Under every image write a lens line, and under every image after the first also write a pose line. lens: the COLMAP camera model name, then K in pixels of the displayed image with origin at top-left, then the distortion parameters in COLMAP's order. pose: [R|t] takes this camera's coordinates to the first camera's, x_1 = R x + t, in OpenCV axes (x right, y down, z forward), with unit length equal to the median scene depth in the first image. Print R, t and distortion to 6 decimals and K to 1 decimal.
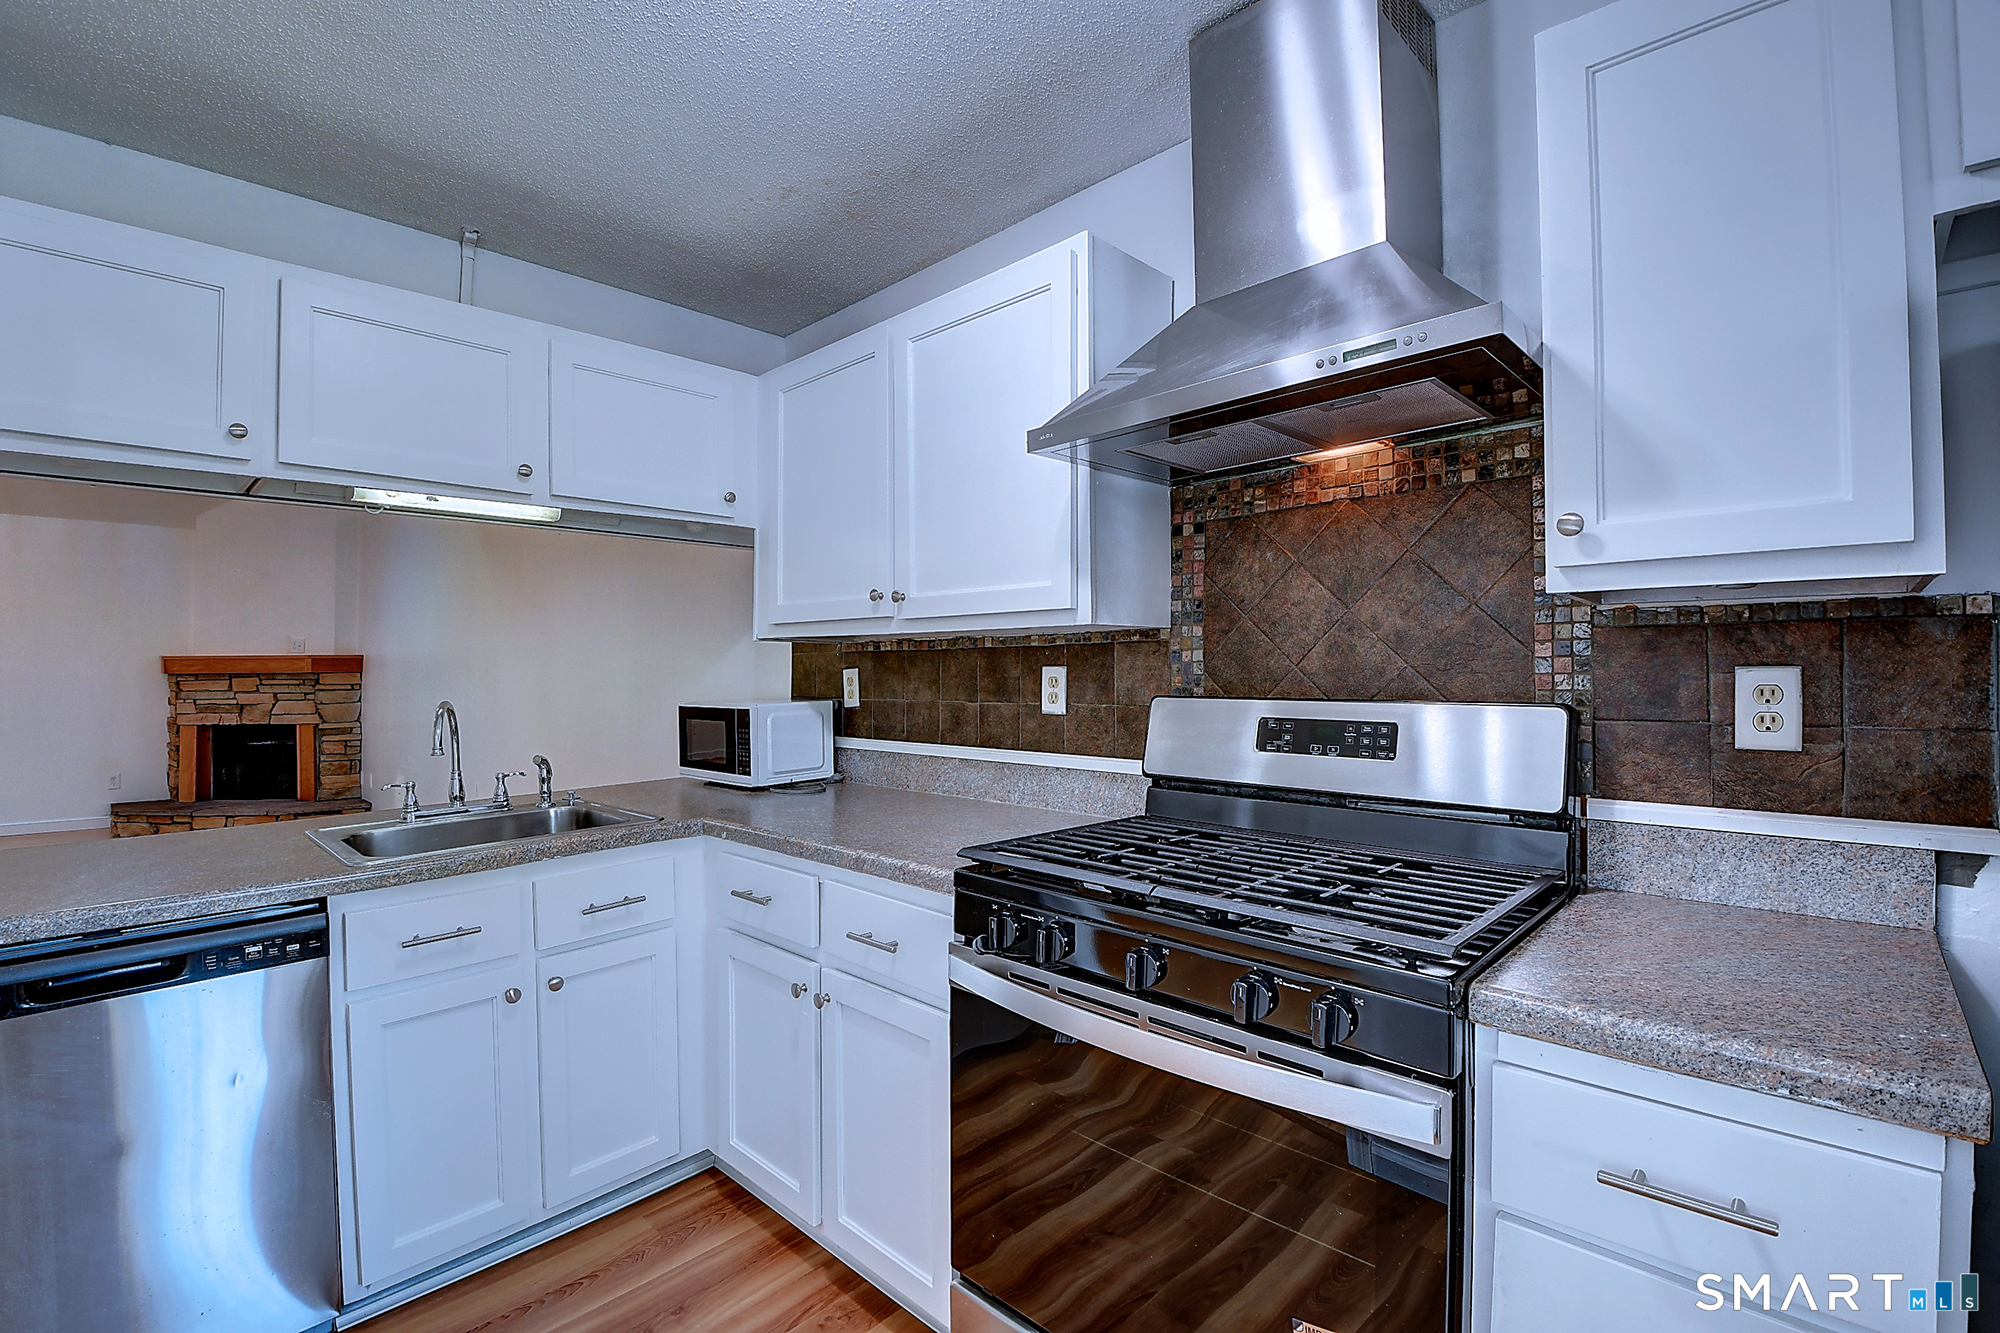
lens RADIAL K [[877.0, 0, 979.0], [0, 877.0, 666.7], [0, 0, 1]] dist [0.019002, -0.031399]
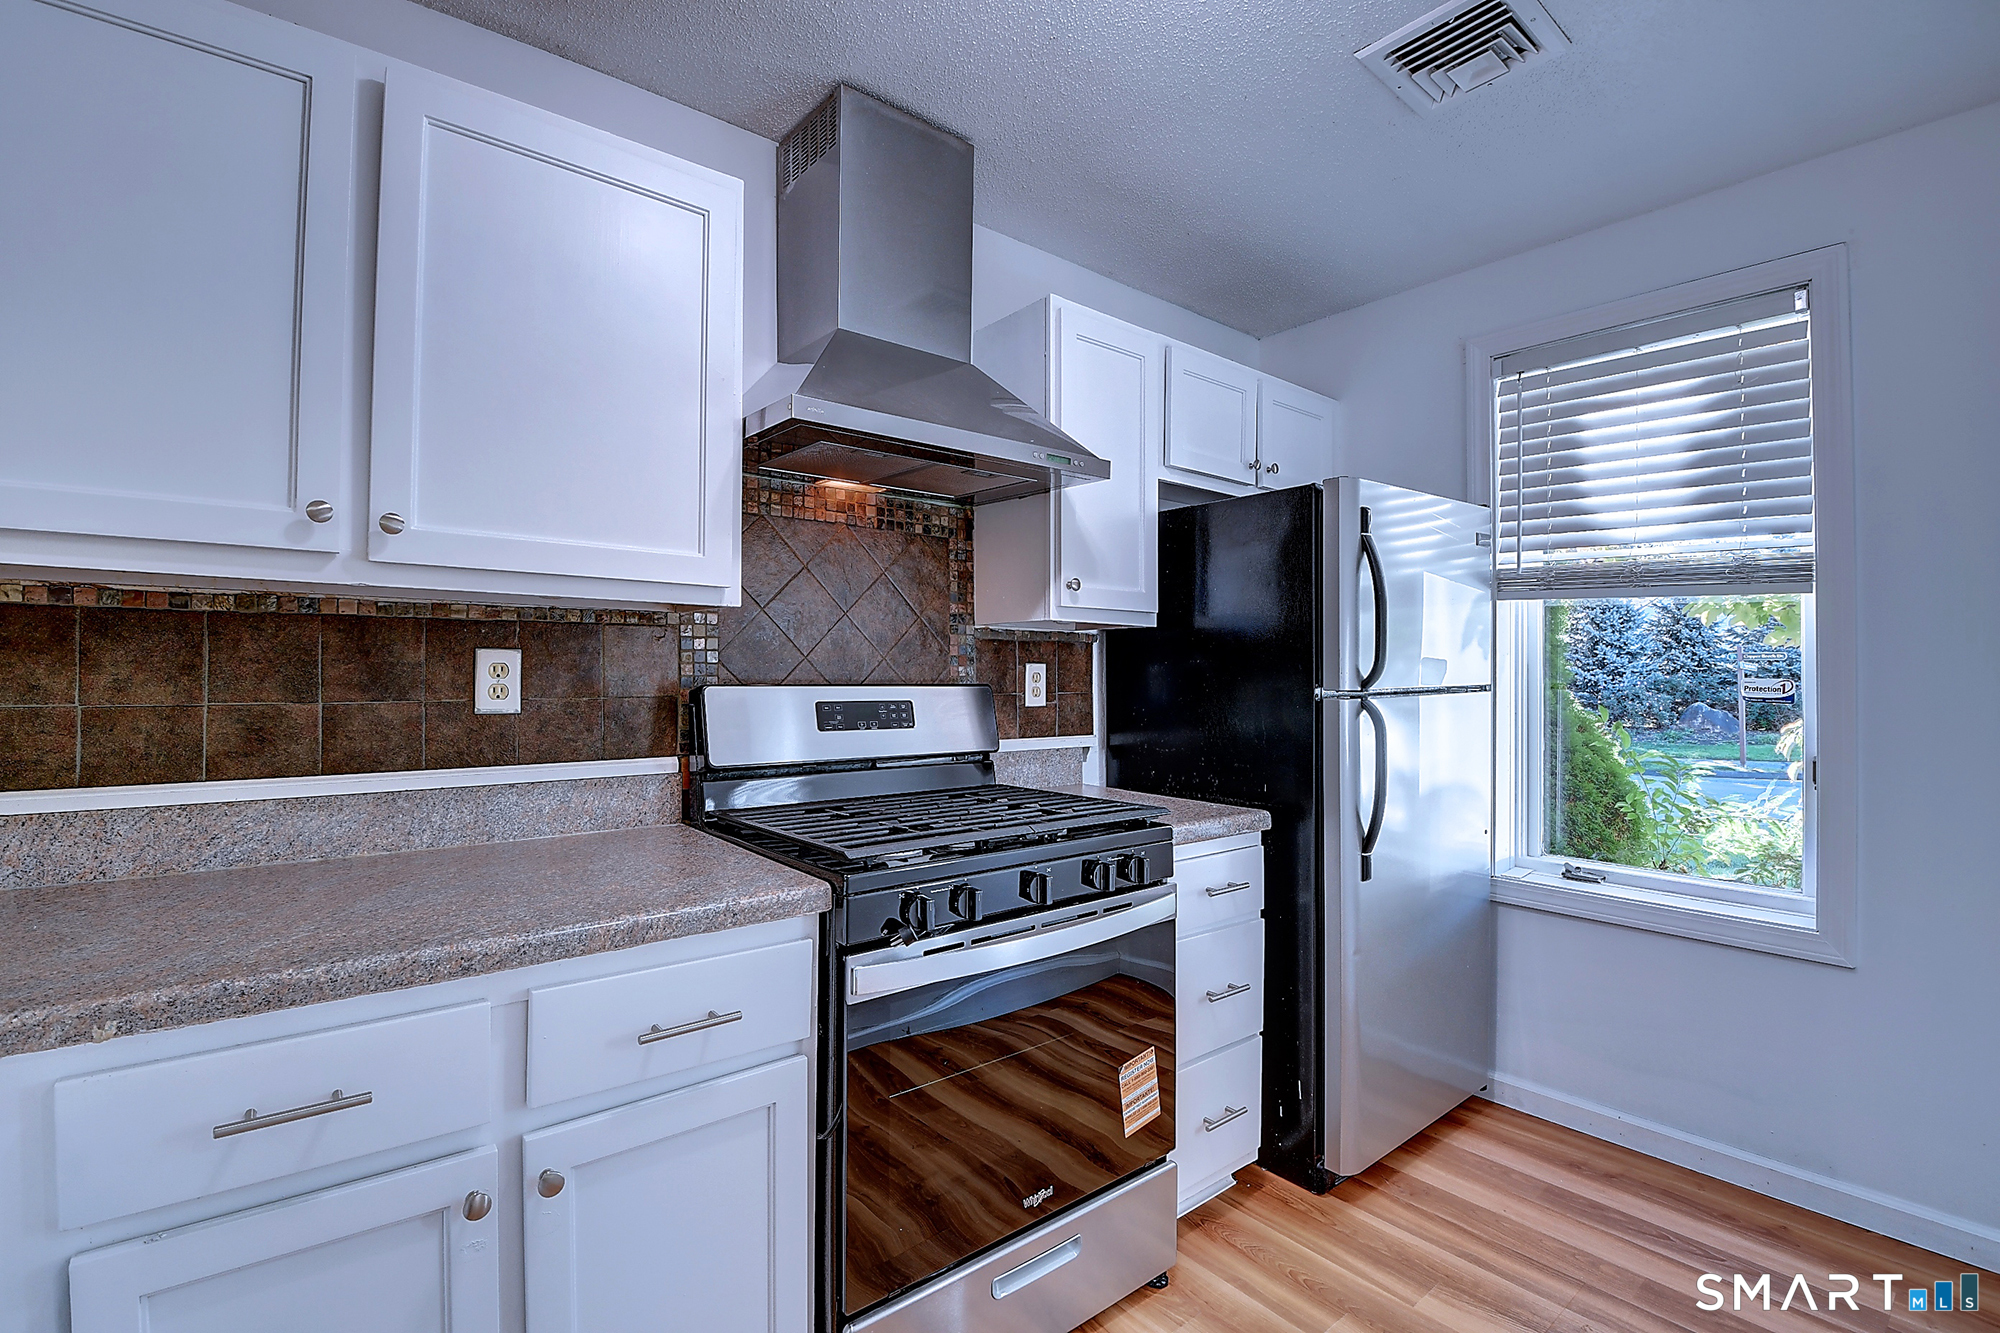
lens RADIAL K [[877.0, 0, 979.0], [0, 877.0, 666.7], [0, 0, 1]] dist [0.019002, -0.031399]
pose [[0.123900, 0.011861, 0.992224, -0.599923], [-0.014315, 0.999846, -0.010164, 0.016077], [-0.992191, -0.012945, 0.124050, 0.501792]]
